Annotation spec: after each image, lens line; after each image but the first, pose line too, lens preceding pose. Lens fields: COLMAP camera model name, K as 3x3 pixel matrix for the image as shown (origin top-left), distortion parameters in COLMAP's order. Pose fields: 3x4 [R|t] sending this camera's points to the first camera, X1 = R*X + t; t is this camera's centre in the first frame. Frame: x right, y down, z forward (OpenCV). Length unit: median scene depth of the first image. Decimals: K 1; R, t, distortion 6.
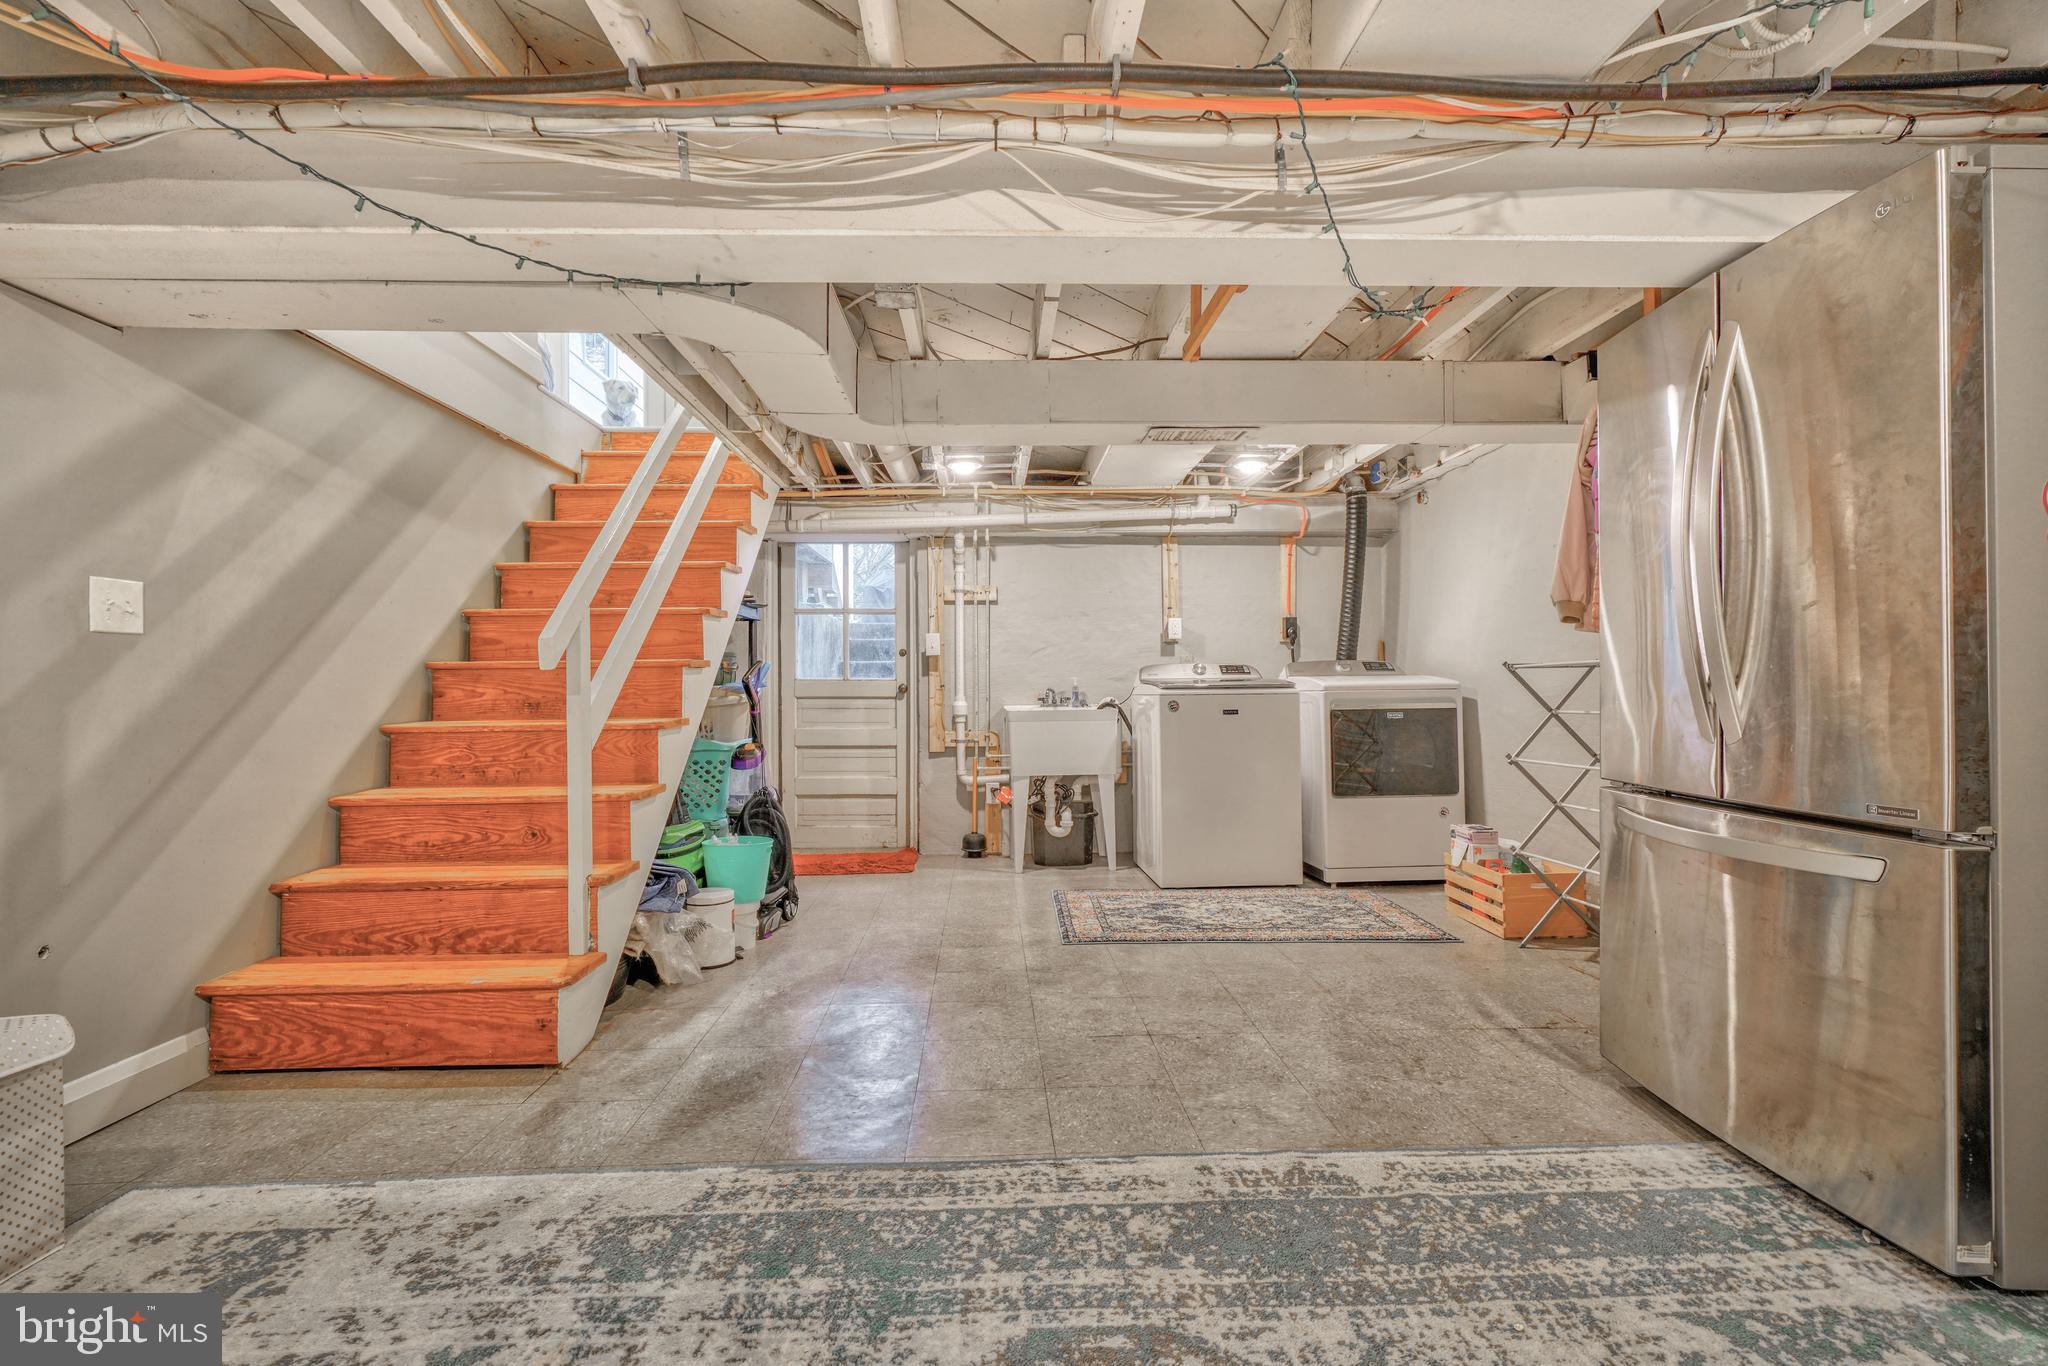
lens RADIAL K [[910.8, 0, 1016.4], [0, 910.8, 675.2], [0, 0, 1]] dist [-0.013590, 0.006398]
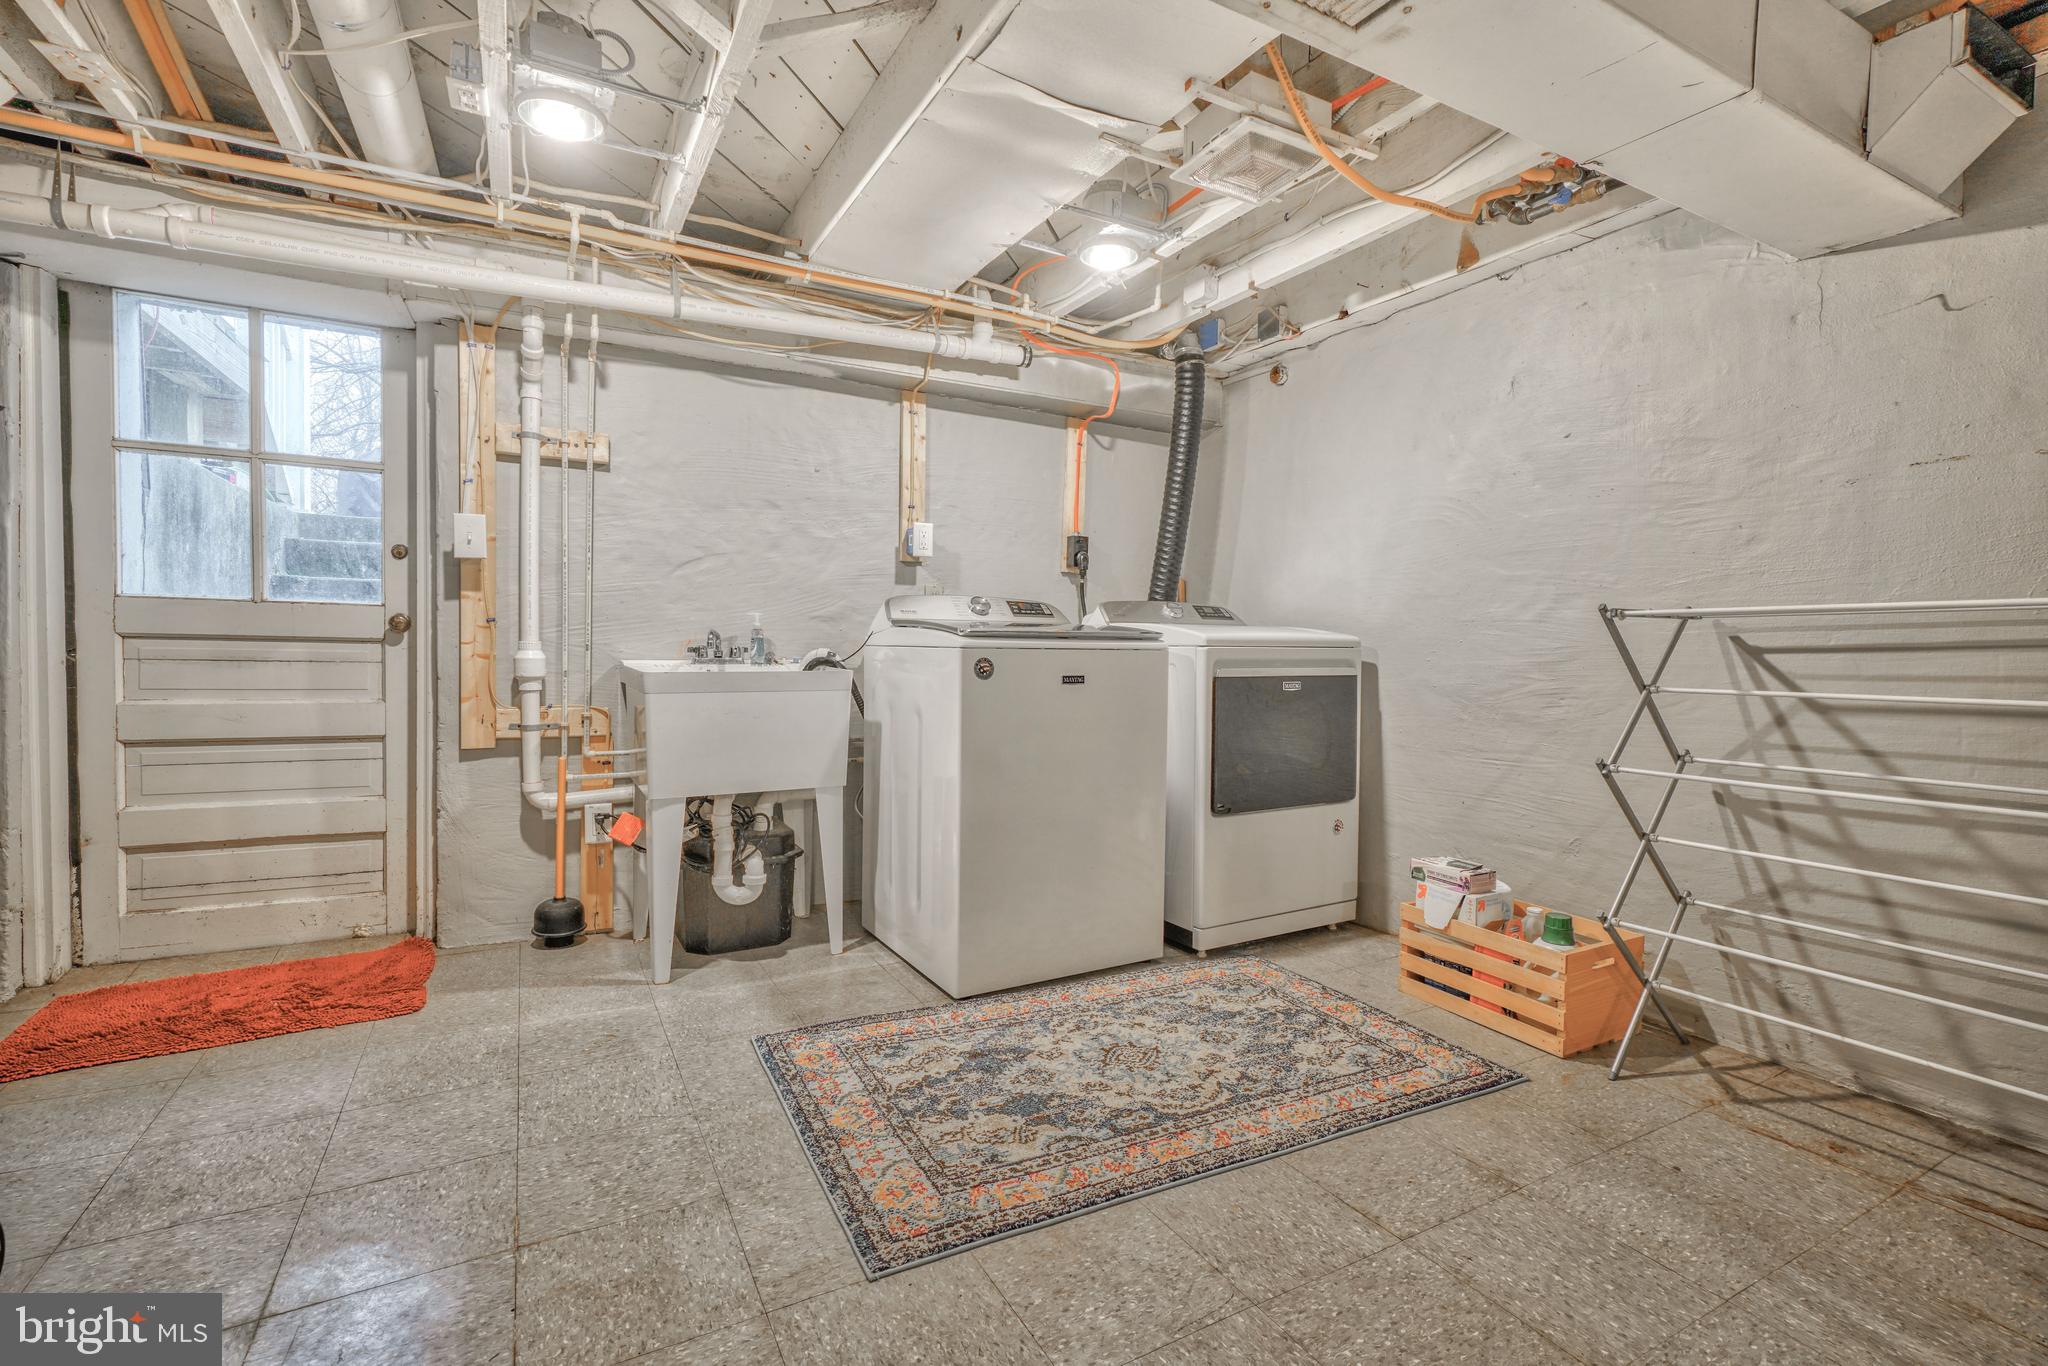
lens RADIAL K [[910.8, 0, 1016.4], [0, 910.8, 675.2], [0, 0, 1]] dist [-0.013590, 0.006398]
pose [[0.894923, 0.008012, 0.446148, -0.045296], [-0.031415, 0.998489, 0.045083, 0.010856], [-0.445113, -0.054361, 0.893823, 0.421081]]
